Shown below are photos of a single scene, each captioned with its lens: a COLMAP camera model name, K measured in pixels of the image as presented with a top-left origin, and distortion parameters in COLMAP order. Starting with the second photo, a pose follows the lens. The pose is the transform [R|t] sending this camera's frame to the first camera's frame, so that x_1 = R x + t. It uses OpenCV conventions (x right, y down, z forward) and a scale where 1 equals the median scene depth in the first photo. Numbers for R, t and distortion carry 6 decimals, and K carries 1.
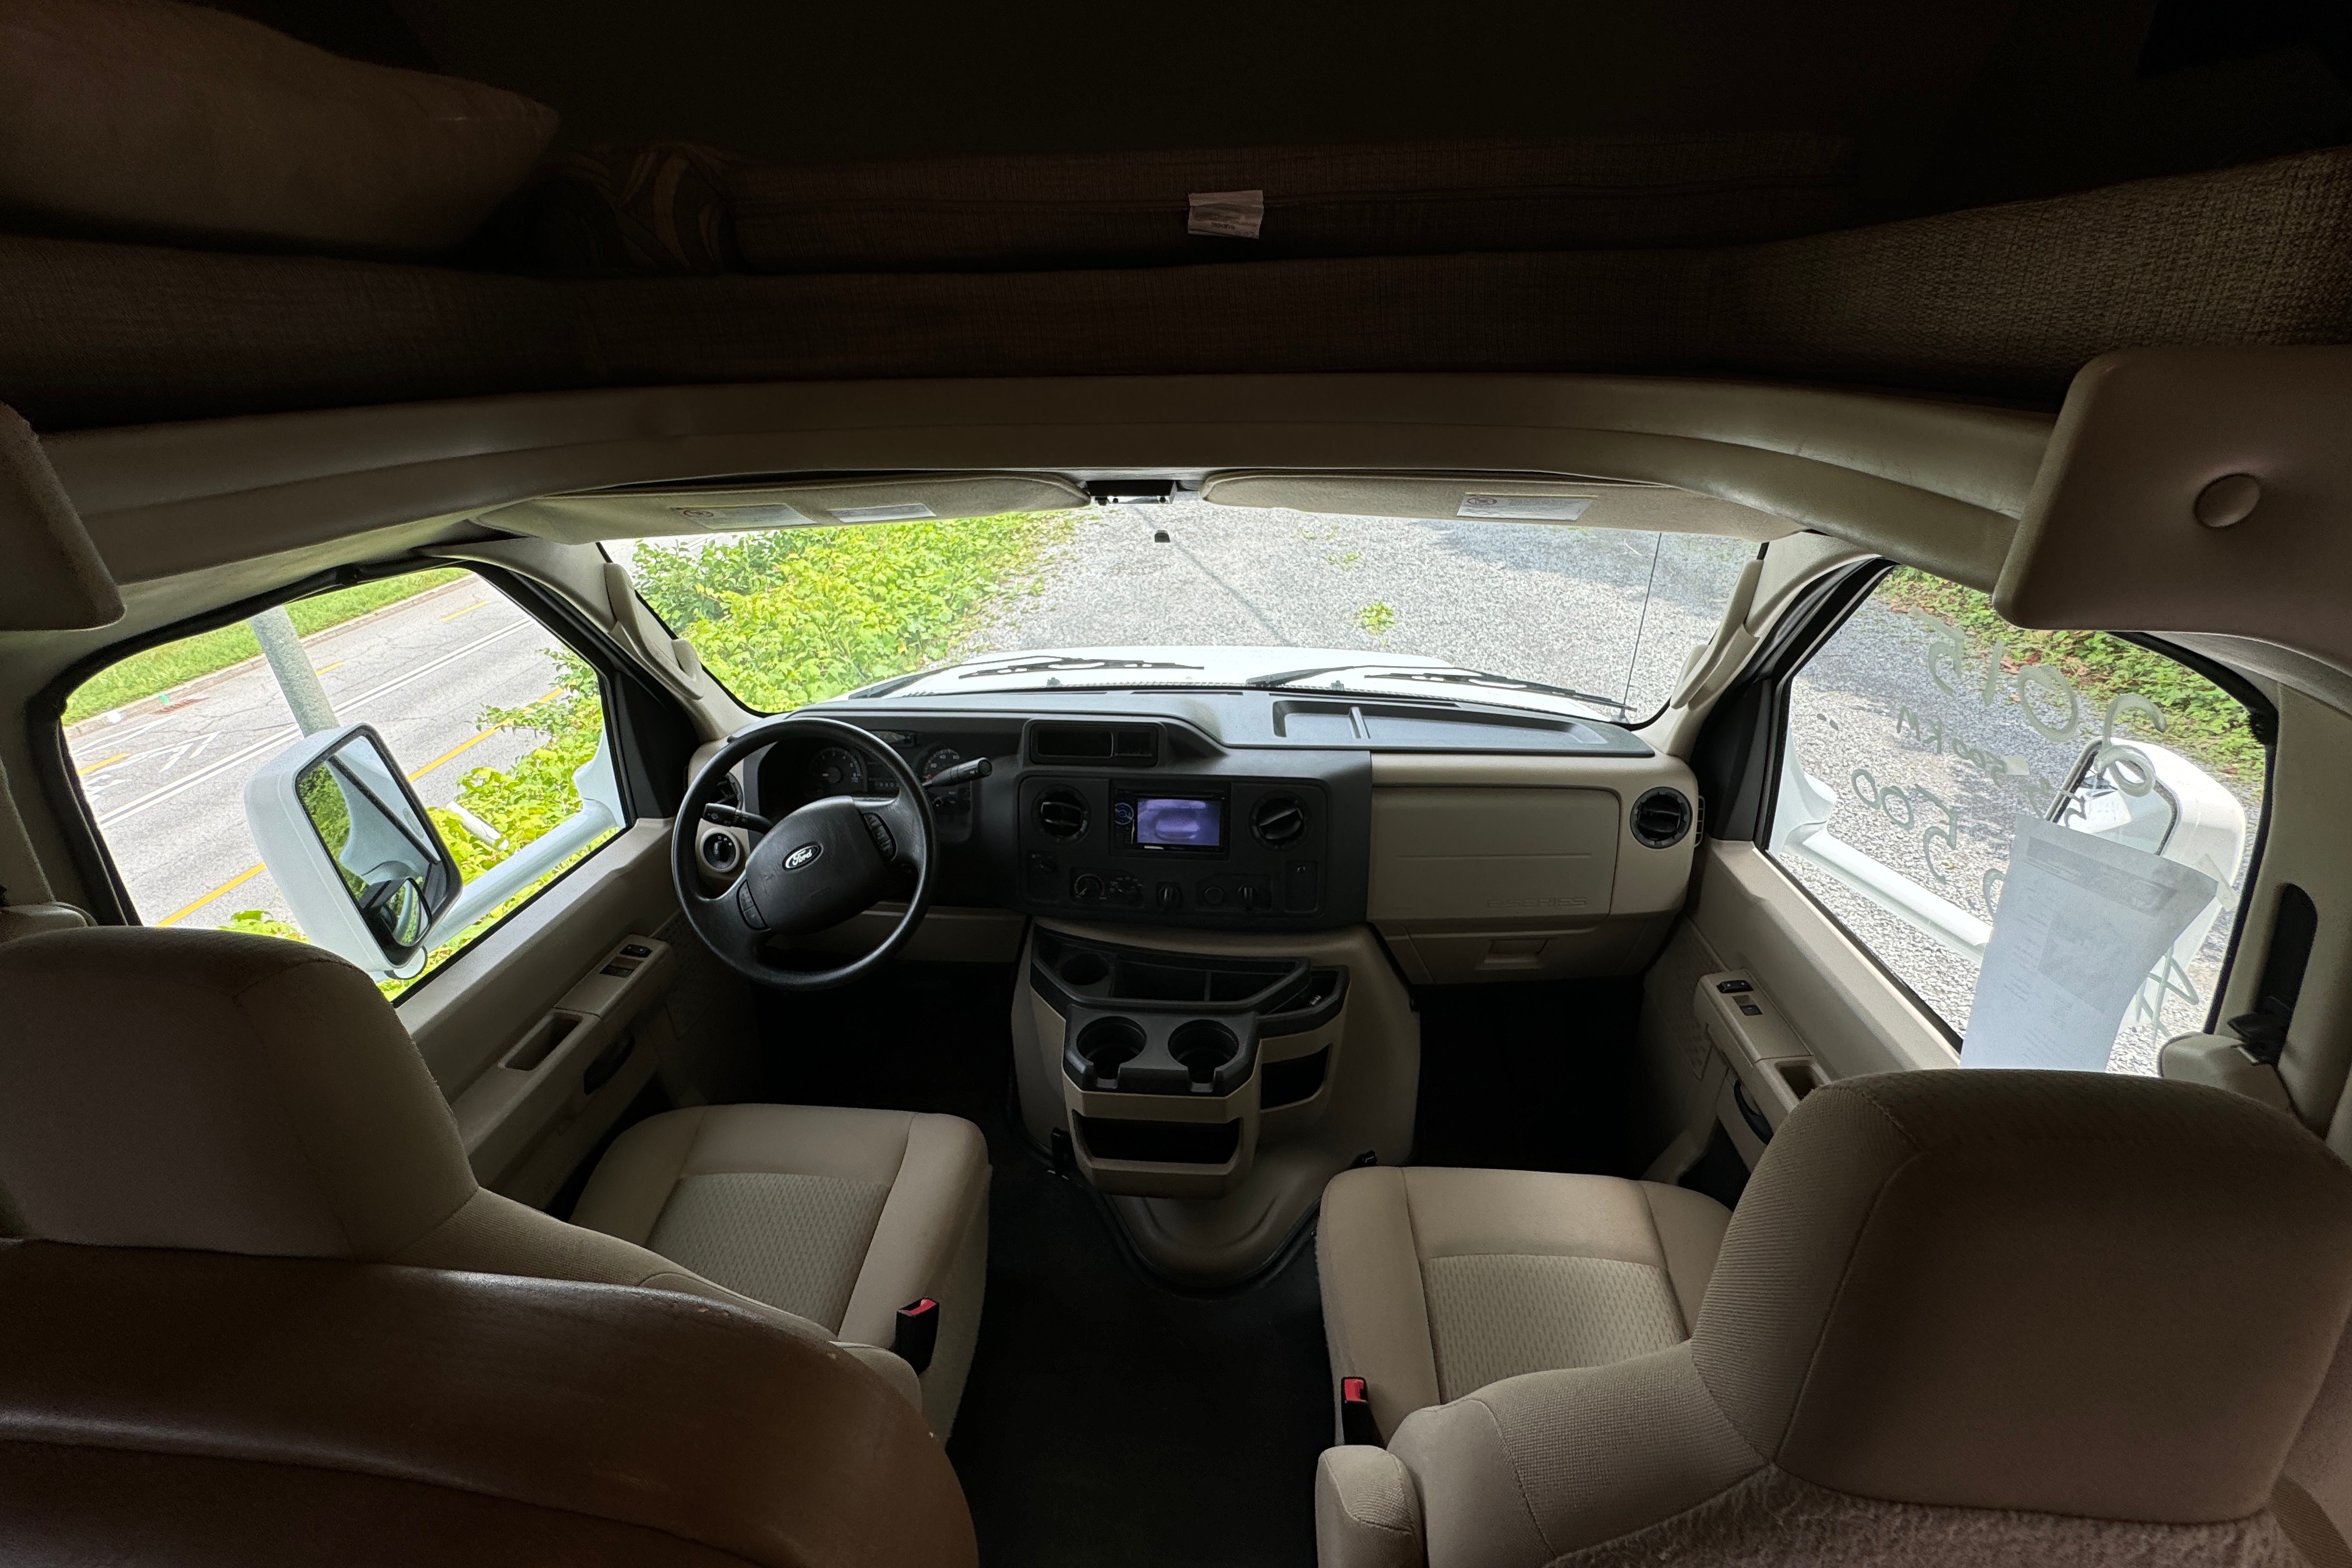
lens RADIAL K [[939.8, 0, 1178.4], [0, 939.8, 780.3], [0, 0, 1]] dist [-0.003440, -0.000173]
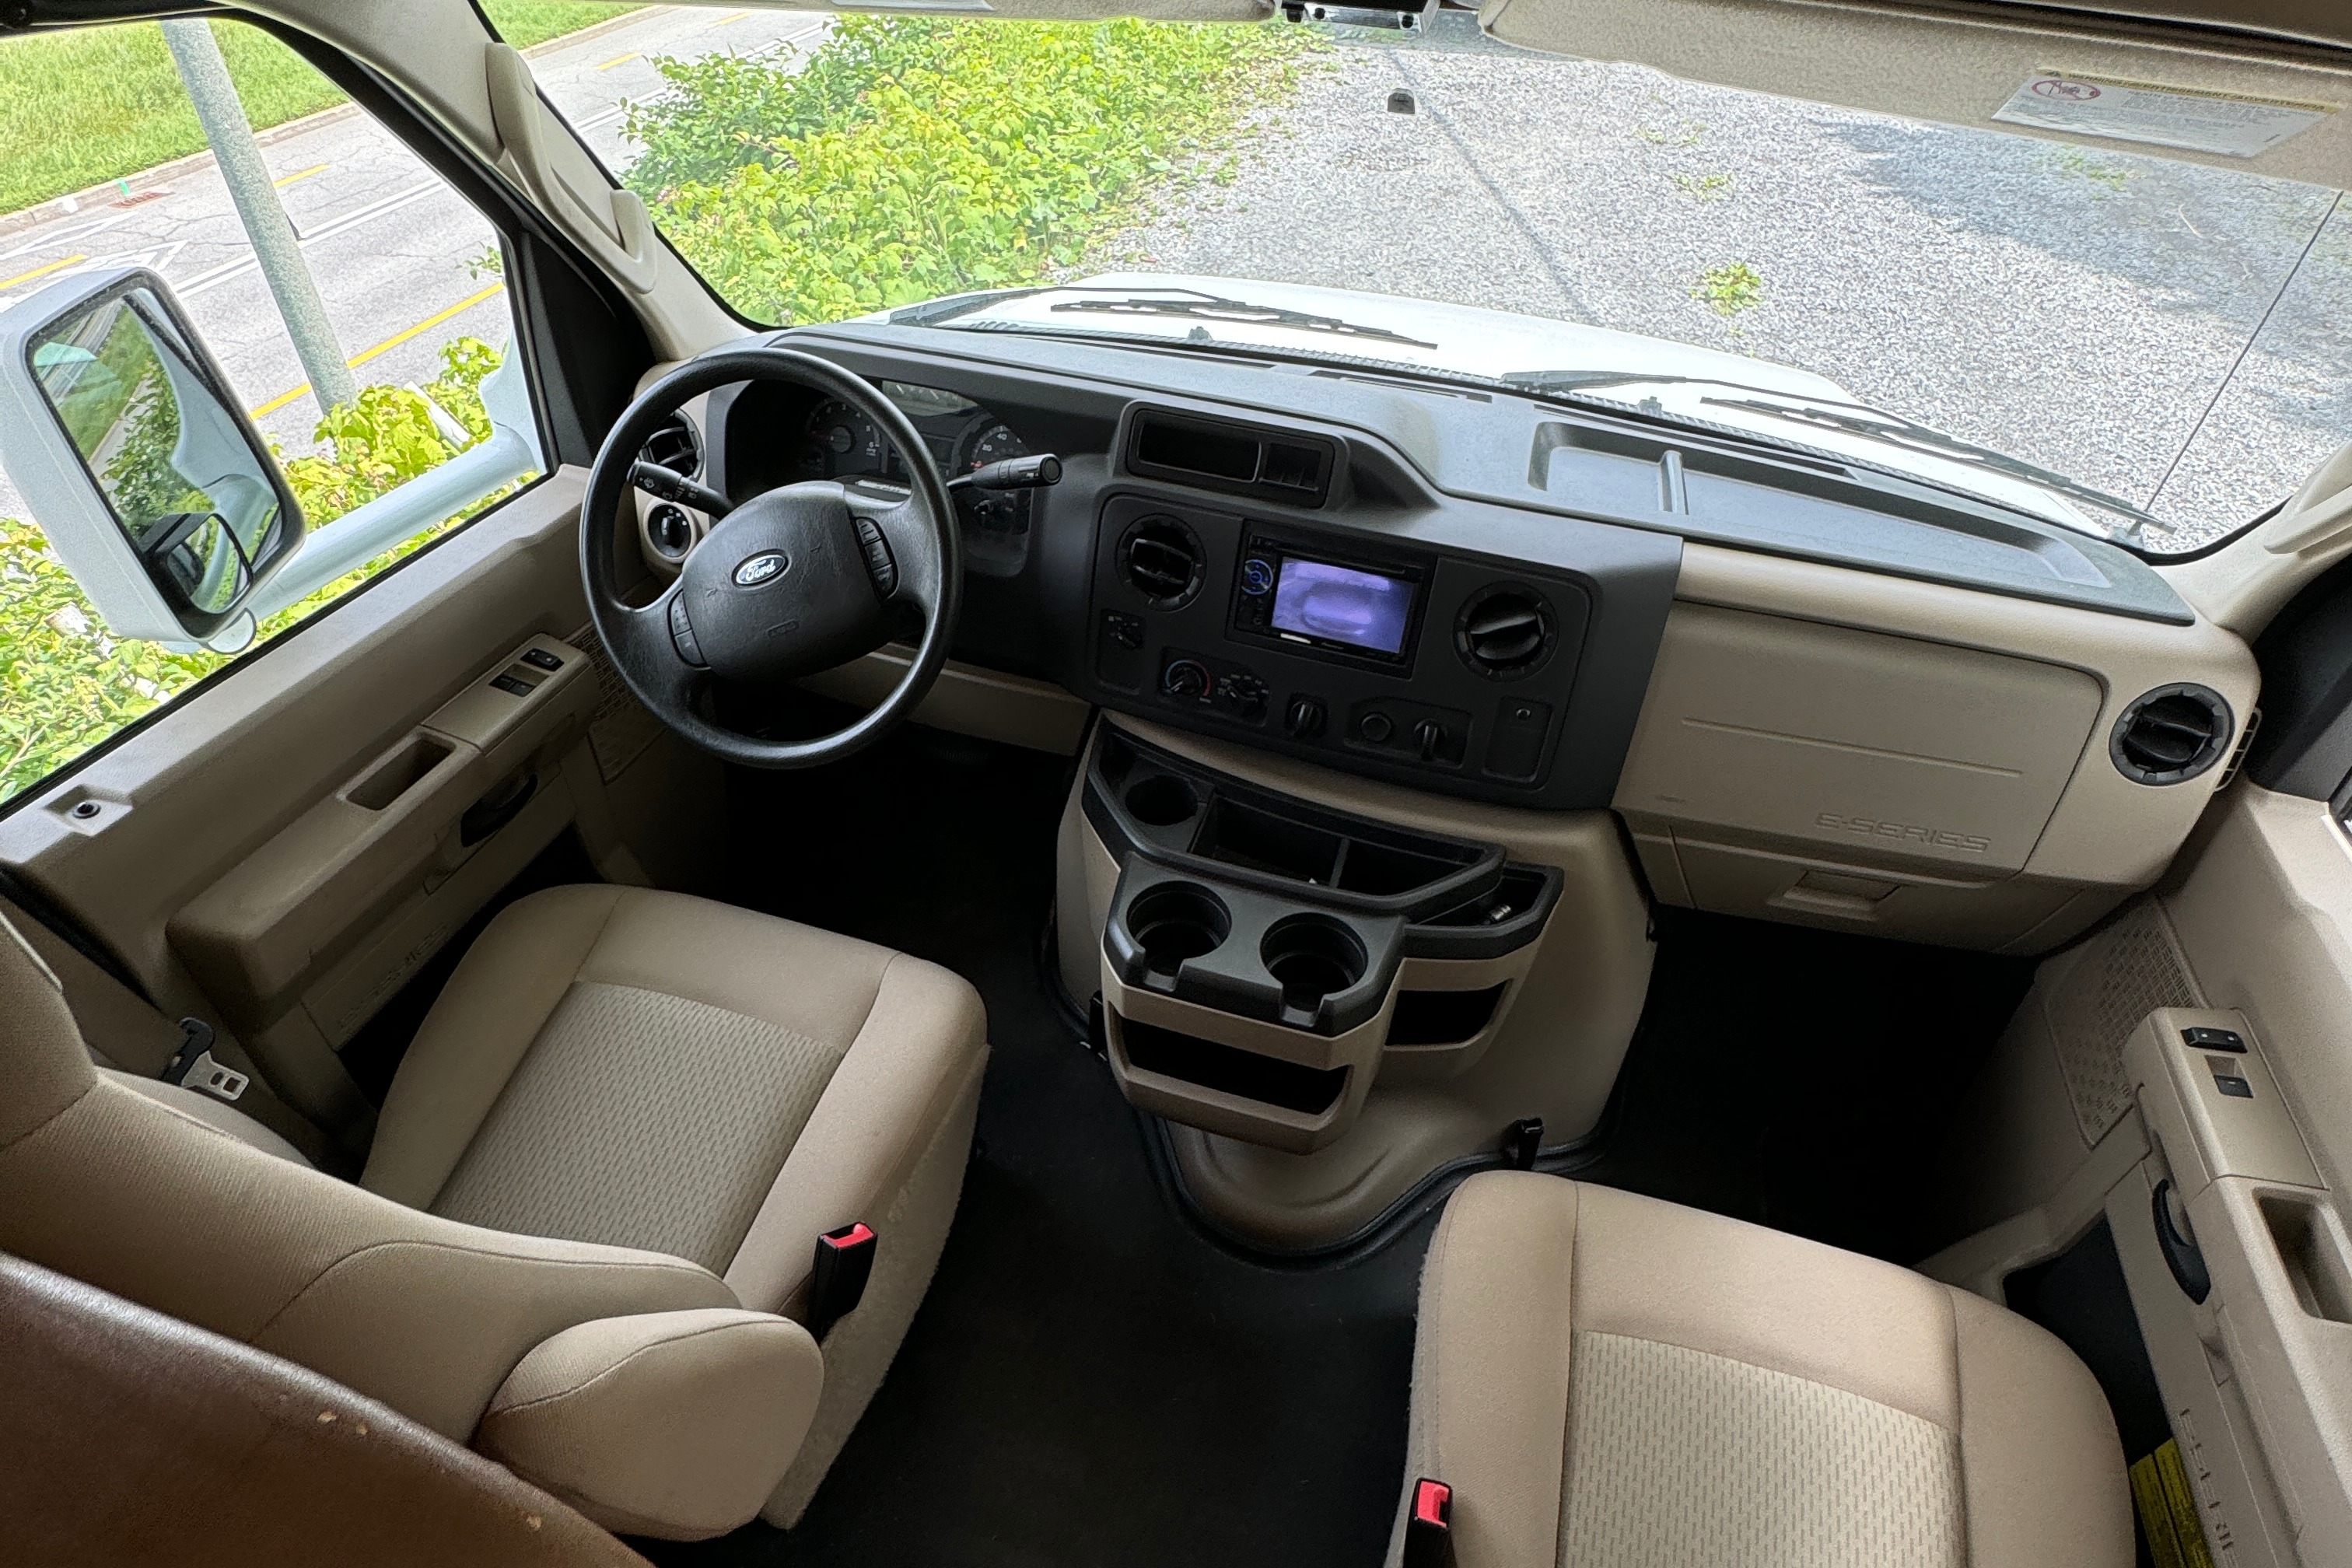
lens RADIAL K [[1254.2, 0, 1171.4], [0, 1254.2, 781.4], [0, 0, 1]] dist [-0.002613, -0.000677]
pose [[0.975470, 0.182910, -0.122481, 0.013289], [-0.147833, 0.956588, 0.251166, -0.035692], [0.163105, -0.226898, 0.960164, 0.153211]]
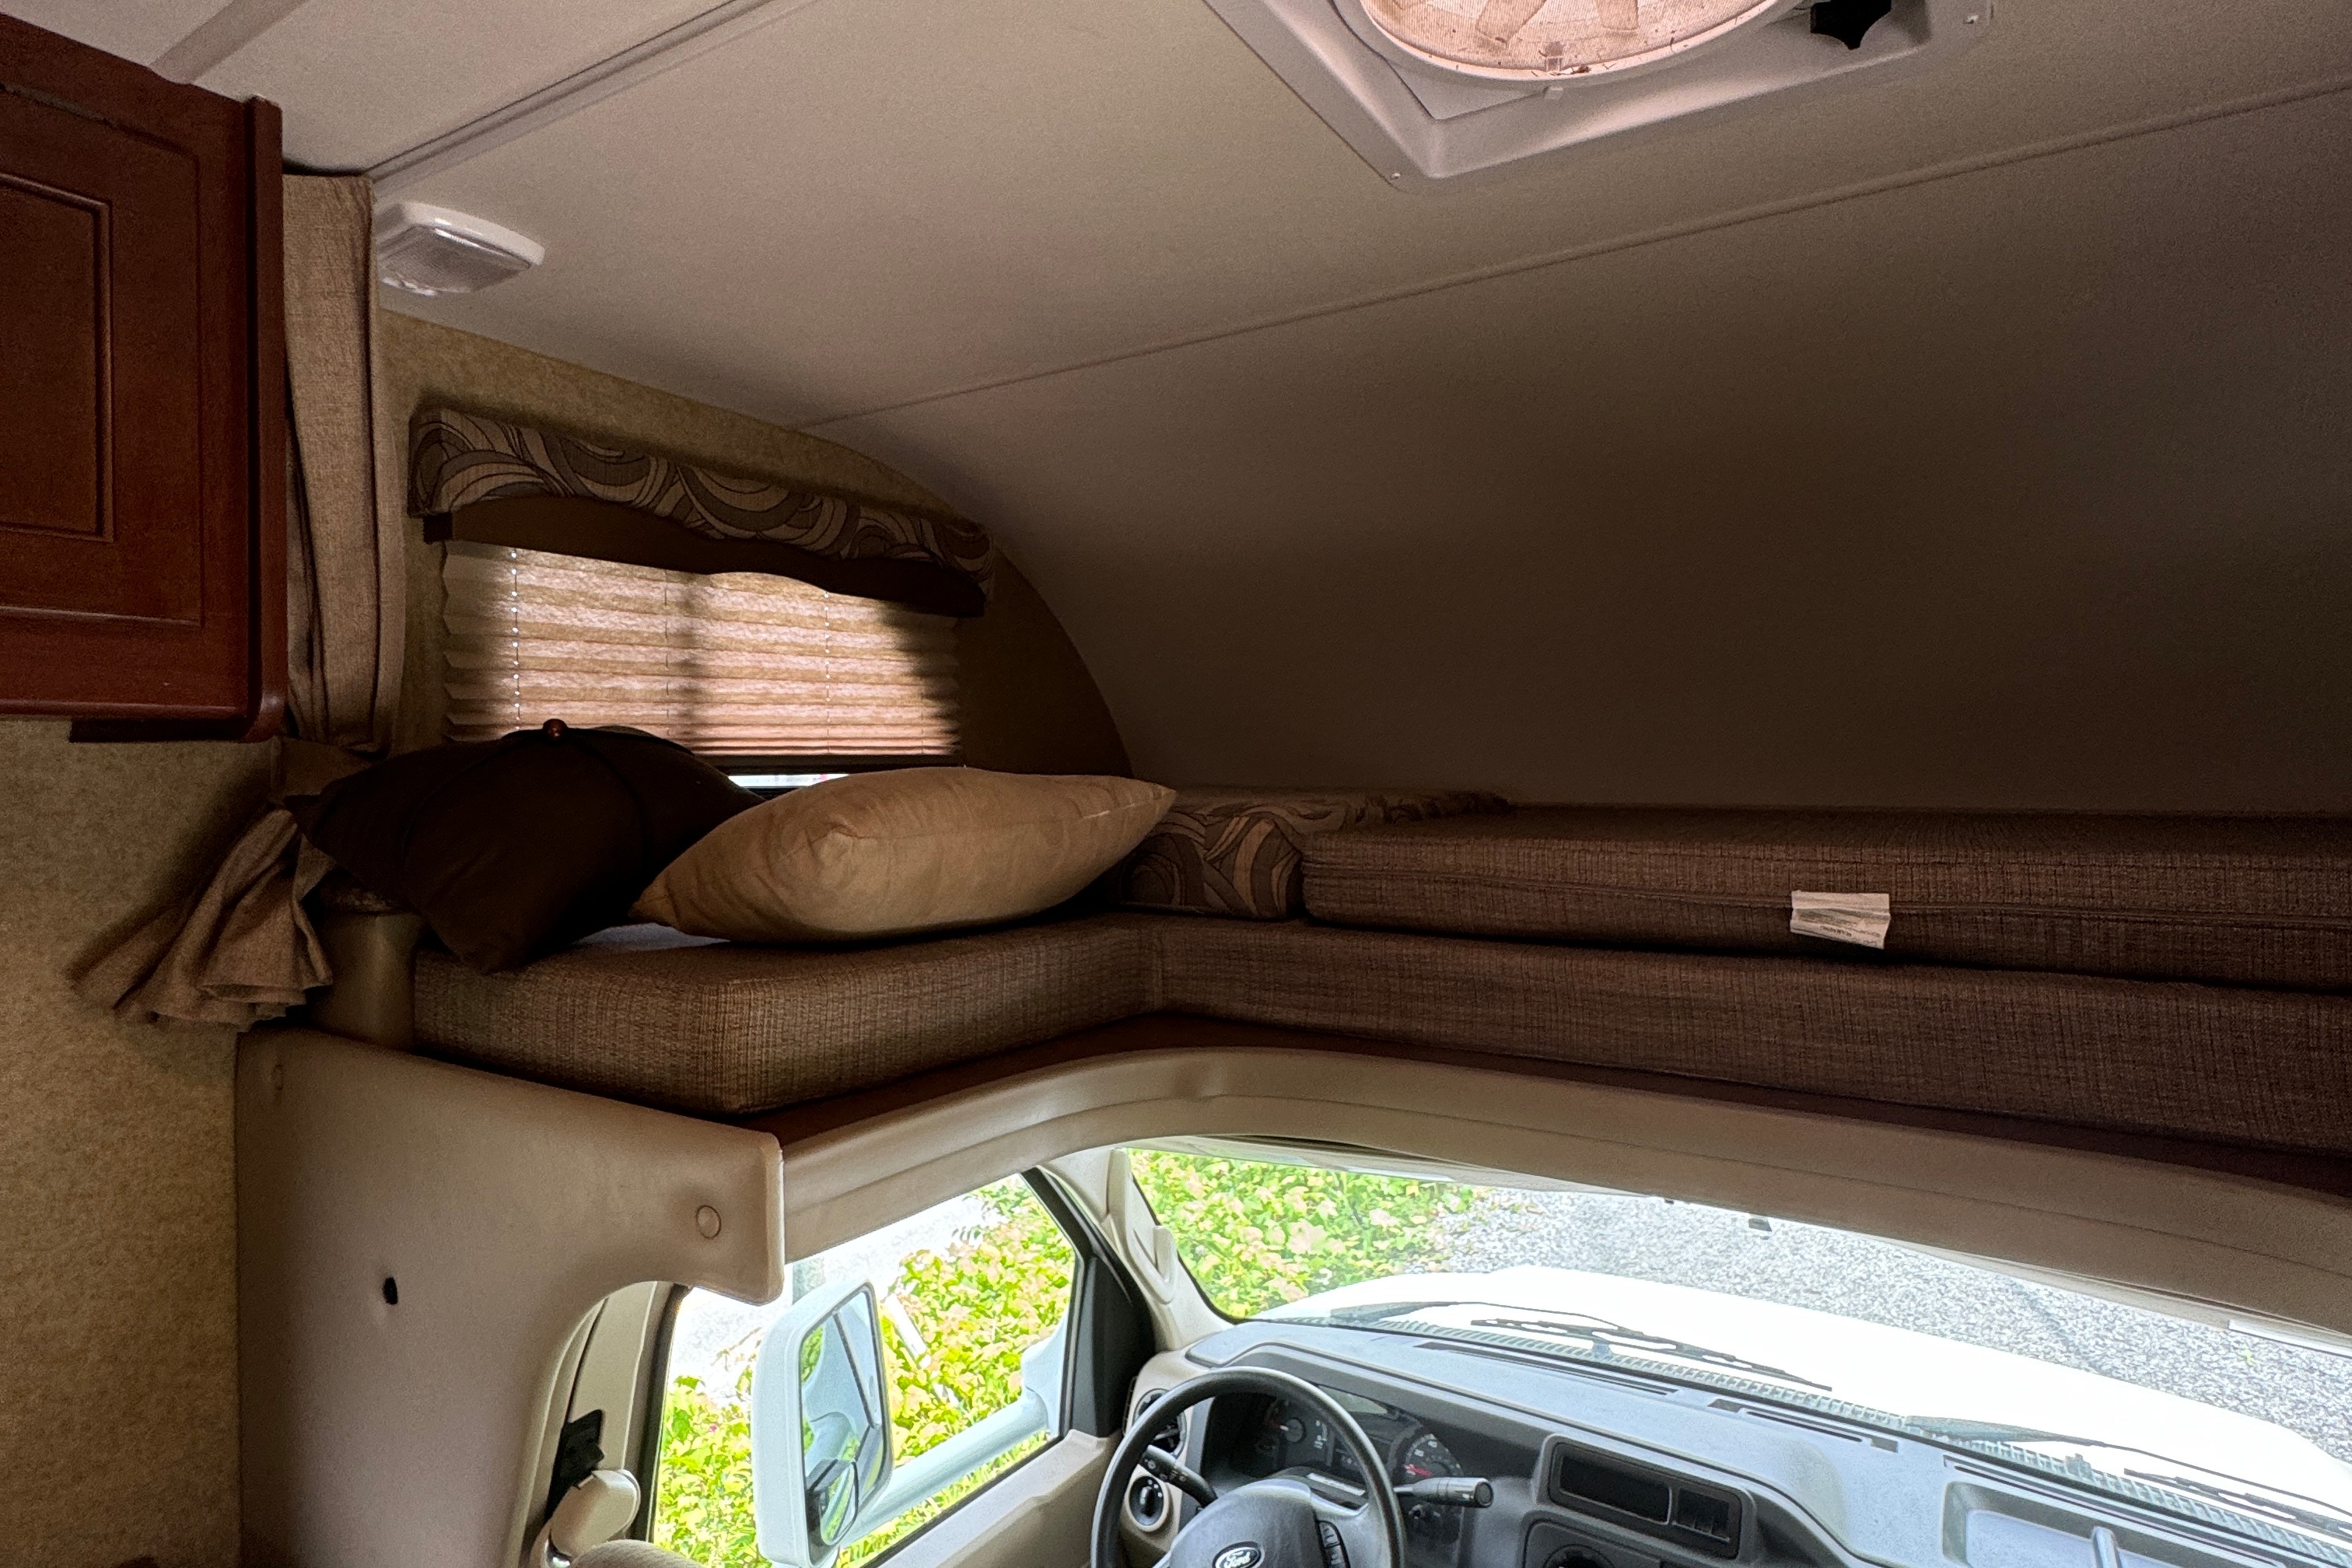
lens RADIAL K [[1258.2, 0, 1173.0], [0, 1258.2, 788.9], [0, 0, 1]] dist [-0.002958, -0.000238]
pose [[0.880607, 0.025057, -0.473184, 0.033854], [-0.221153, 0.904902, -0.363653, -0.098902], [0.419073, 0.424882, 0.802405, -0.137484]]
